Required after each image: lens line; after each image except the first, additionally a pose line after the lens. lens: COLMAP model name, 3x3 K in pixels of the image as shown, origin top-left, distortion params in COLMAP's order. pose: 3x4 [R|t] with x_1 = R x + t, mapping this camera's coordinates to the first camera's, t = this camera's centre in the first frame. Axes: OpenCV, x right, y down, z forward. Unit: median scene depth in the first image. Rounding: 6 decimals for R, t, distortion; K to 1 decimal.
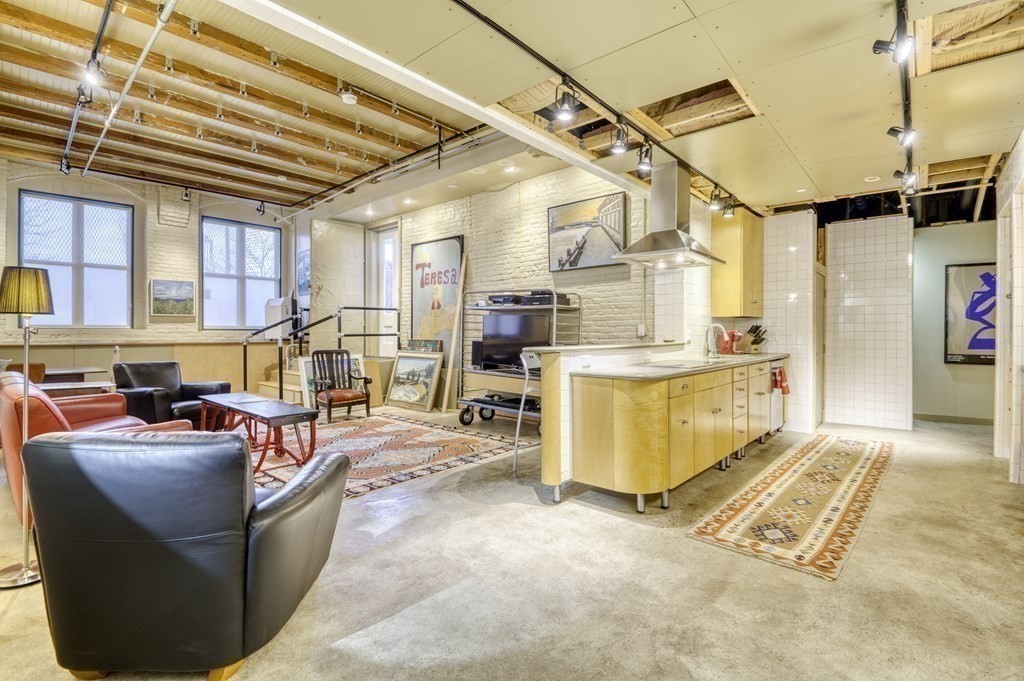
lens RADIAL K [[471.4, 0, 515.7], [0, 471.4, 334.9], [0, 0, 1]] dist [-0.036095, -0.004122]
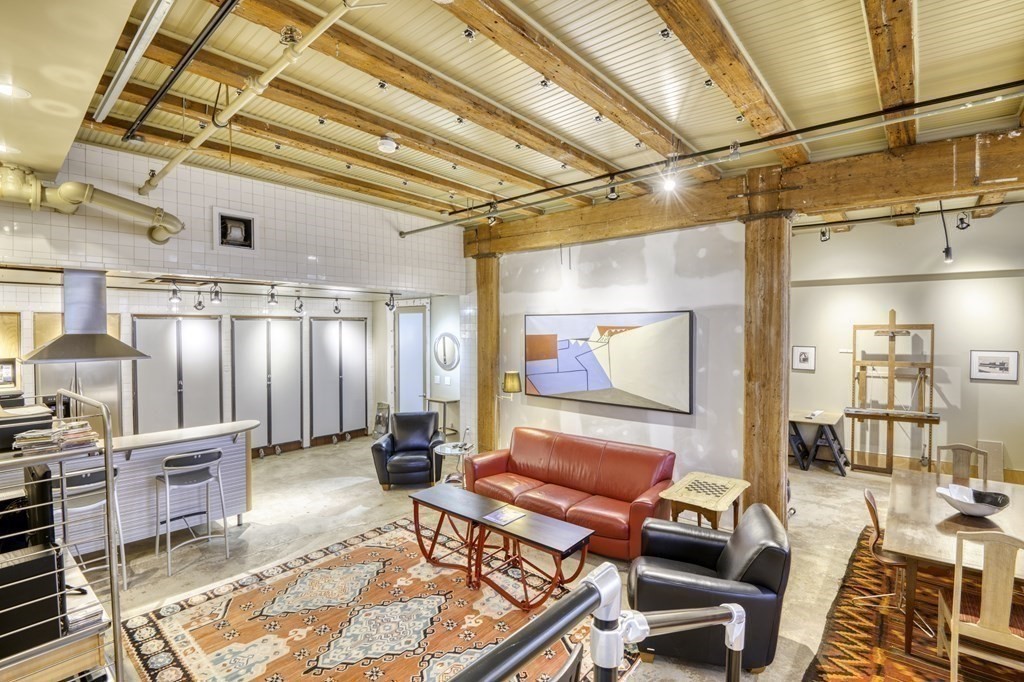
lens RADIAL K [[471.4, 0, 519.9], [0, 471.4, 336.3], [0, 0, 1]] dist [-0.036095, -0.004122]
pose [[-0.999790, 0.001684, -0.020424, -0.653945], [0.001165, 0.999676, 0.025438, -0.239502], [0.020460, 0.025408, -0.999468, 2.083744]]
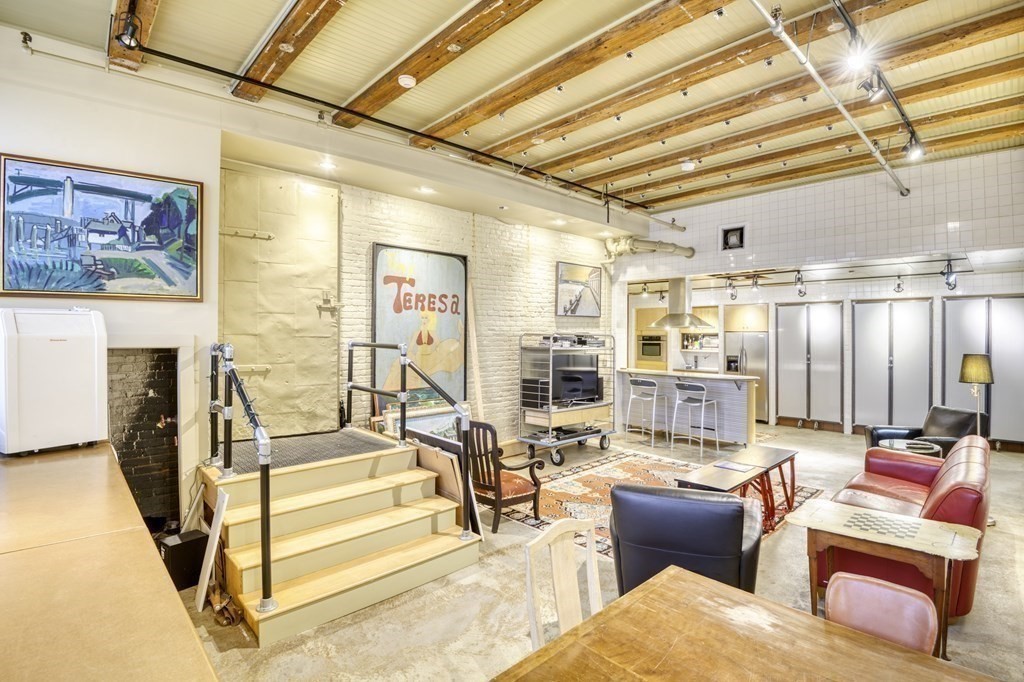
lens RADIAL K [[481.9, 0, 517.2], [0, 481.9, 335.9], [0, 0, 1]] dist [-0.005411, -0.000480]
pose [[0.087883, -0.006630, 0.996109, -1.743454], [0.002472, 0.999976, 0.006438, -0.138478], [-0.996128, 0.001897, 0.087898, 1.514801]]
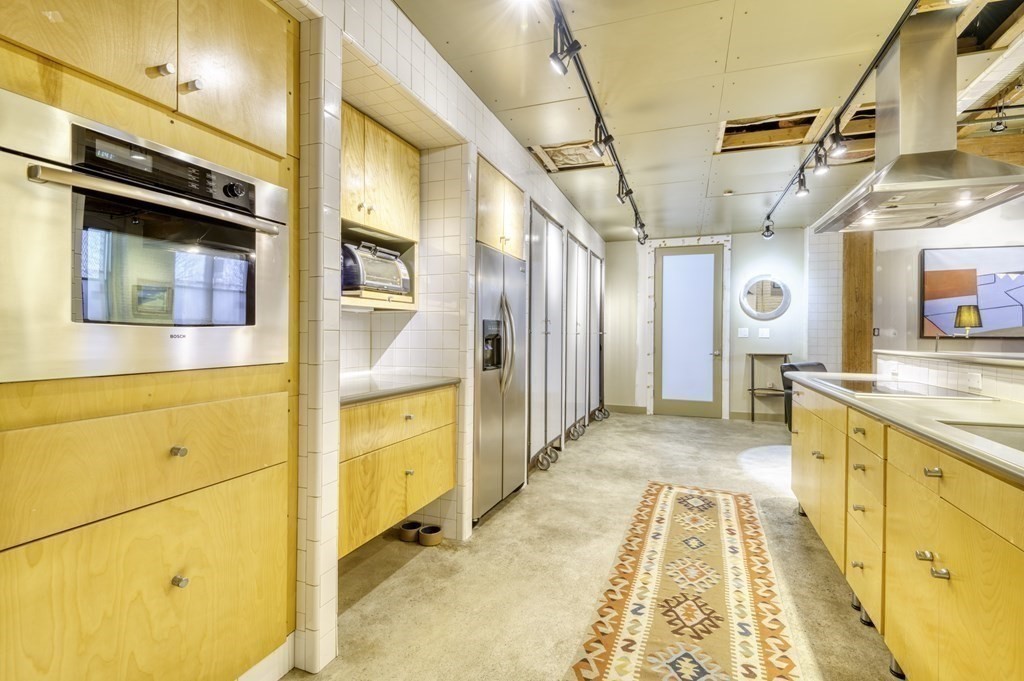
lens RADIAL K [[481.9, 0, 517.0], [0, 481.9, 334.2], [0, 0, 1]] dist [-0.005411, -0.000480]
pose [[-0.928379, -0.004740, -0.371604, 1.014622], [-0.008912, 0.999915, 0.009512, -0.010582], [0.371527, 0.012142, -0.928343, 1.381214]]
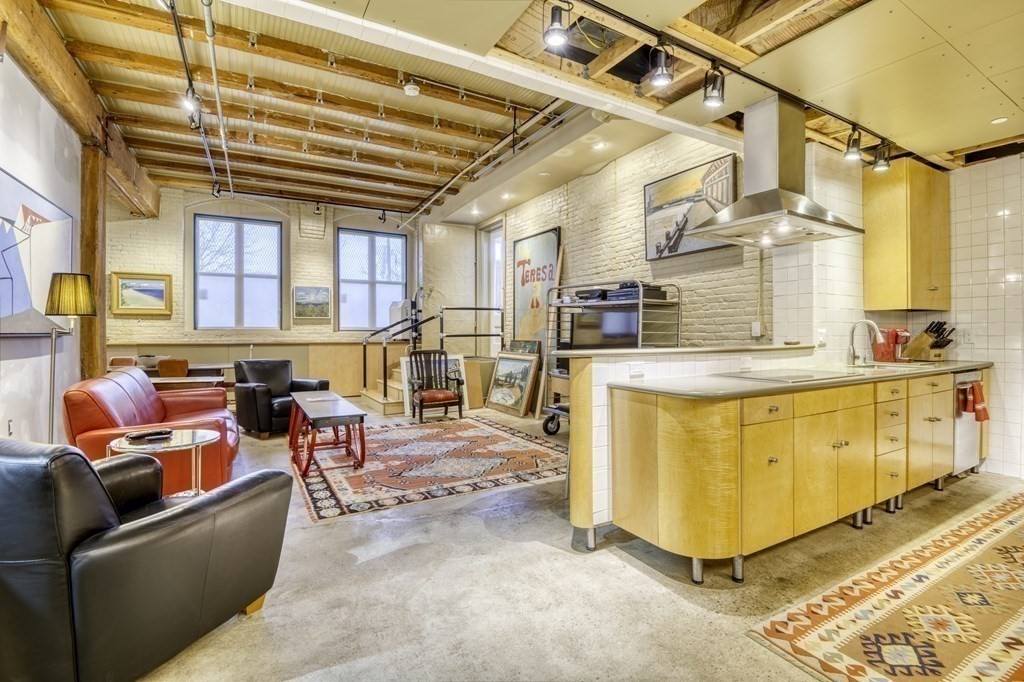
lens RADIAL K [[471.4, 0, 512.4], [0, 471.4, 336.9], [0, 0, 1]] dist [-0.036095, -0.004122]
pose [[0.945206, 0.000725, -0.326472, 0.182381], [0.000304, 0.999995, 0.003102, 0.000498], [0.326473, -0.003031, 0.945202, 0.183493]]
